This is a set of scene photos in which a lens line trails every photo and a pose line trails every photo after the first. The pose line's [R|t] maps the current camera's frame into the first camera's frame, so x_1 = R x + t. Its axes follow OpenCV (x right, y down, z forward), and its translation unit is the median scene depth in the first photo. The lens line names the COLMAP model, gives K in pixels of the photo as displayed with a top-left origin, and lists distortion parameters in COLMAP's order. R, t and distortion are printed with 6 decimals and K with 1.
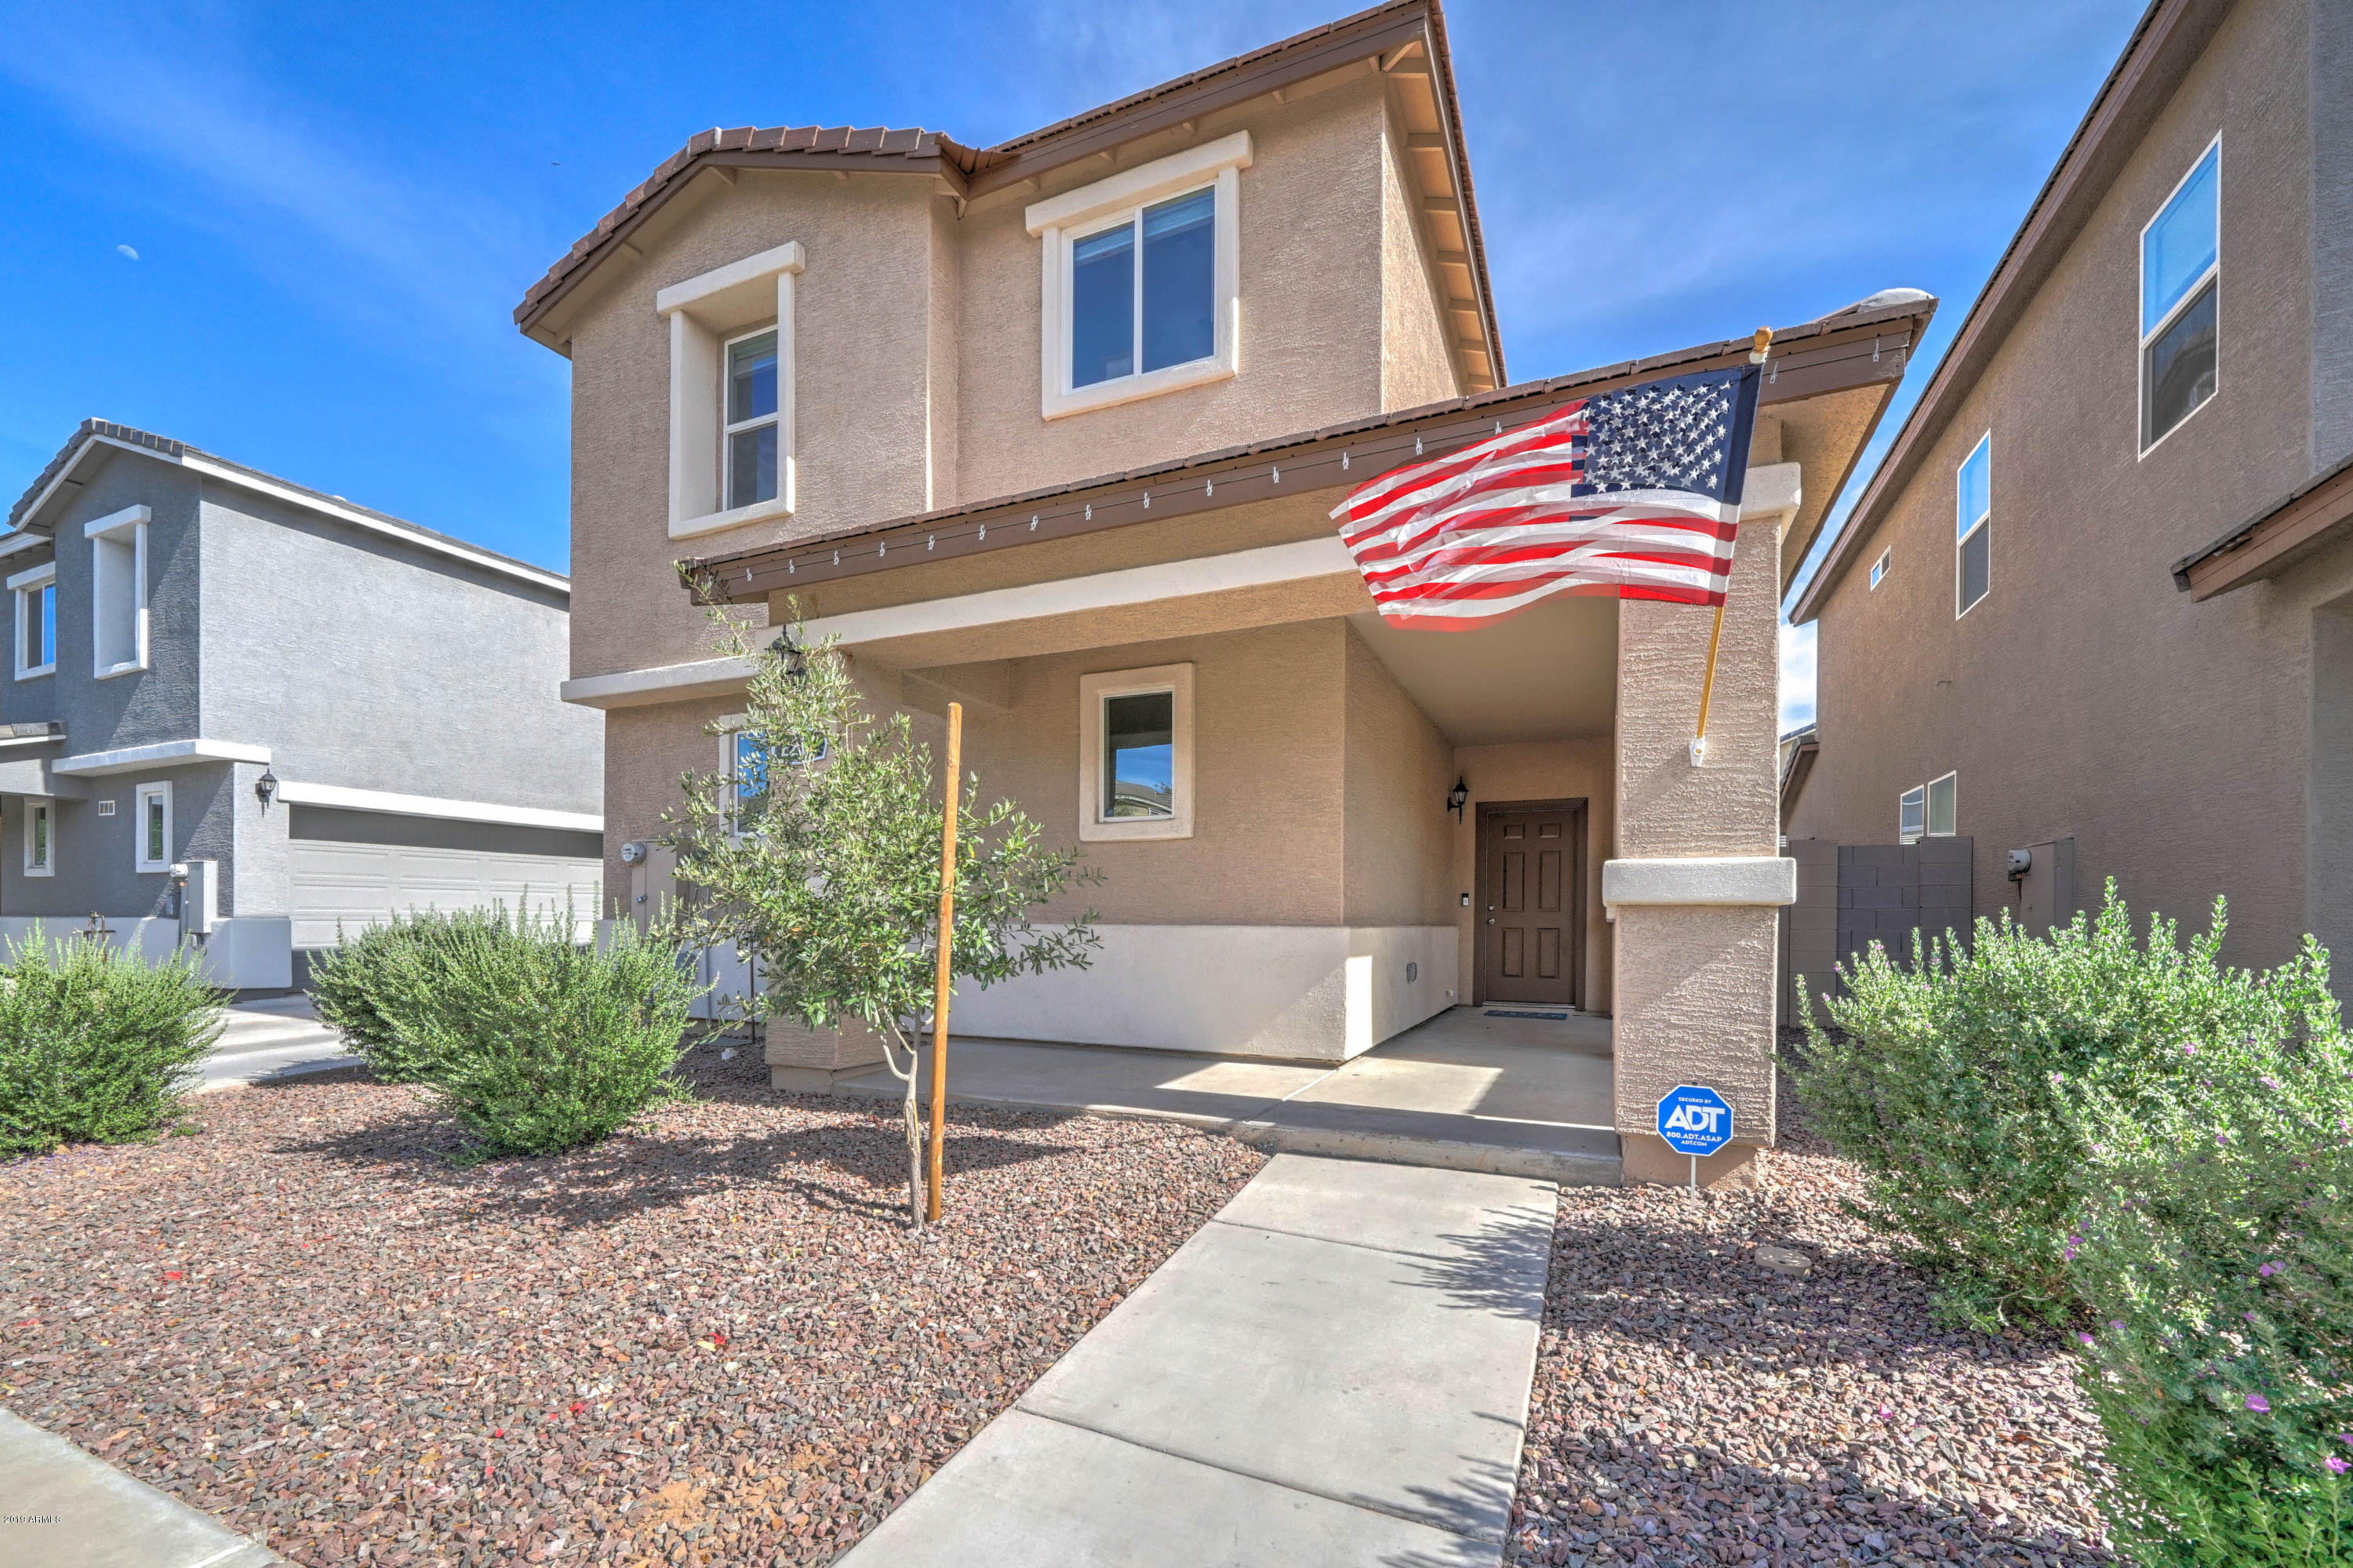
lens RADIAL K [[808.1, 0, 1179.2], [0, 808.1, 930.4], [0, 0, 1]] dist [-0.005311, 0.000092]
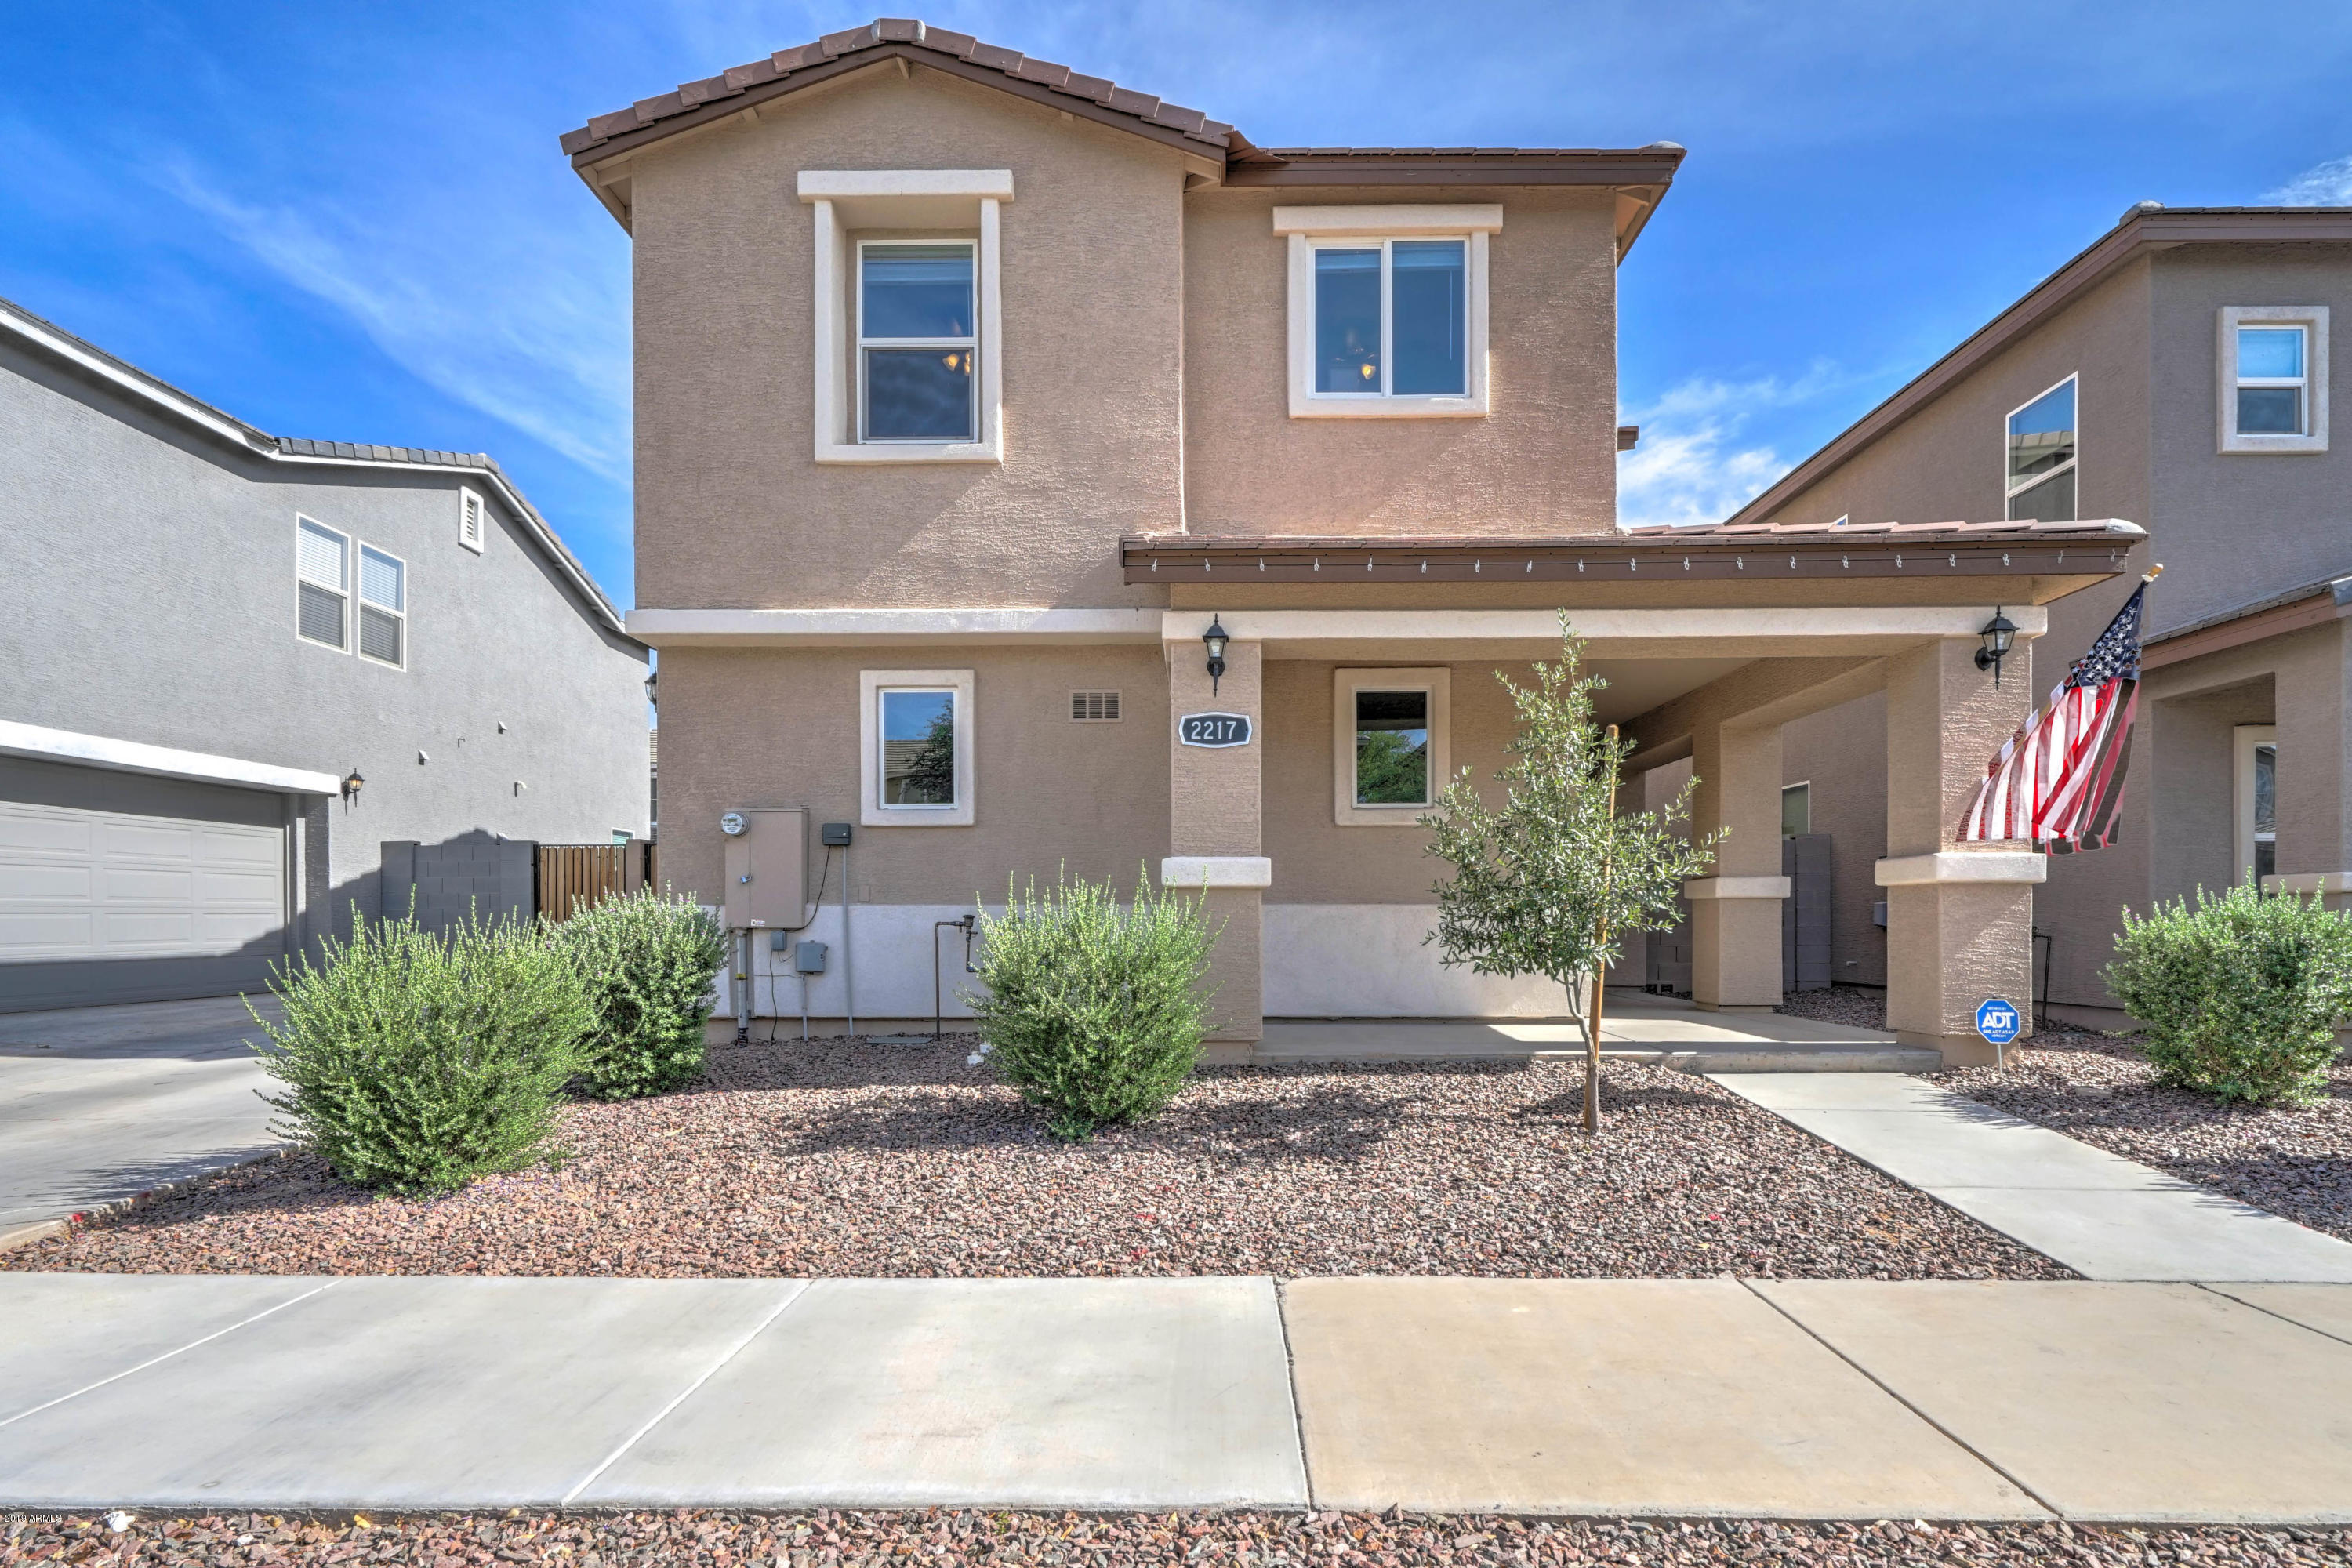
lens RADIAL K [[950.0, 0, 1180.9], [0, 950.0, 924.2], [0, 0, 1]] dist [-0.002244, -0.000354]
pose [[0.944384, -0.011909, 0.328628, -0.745466], [0.011503, 0.999929, 0.003180, 0.012291], [-0.328643, 0.000778, 0.944454, -0.109075]]
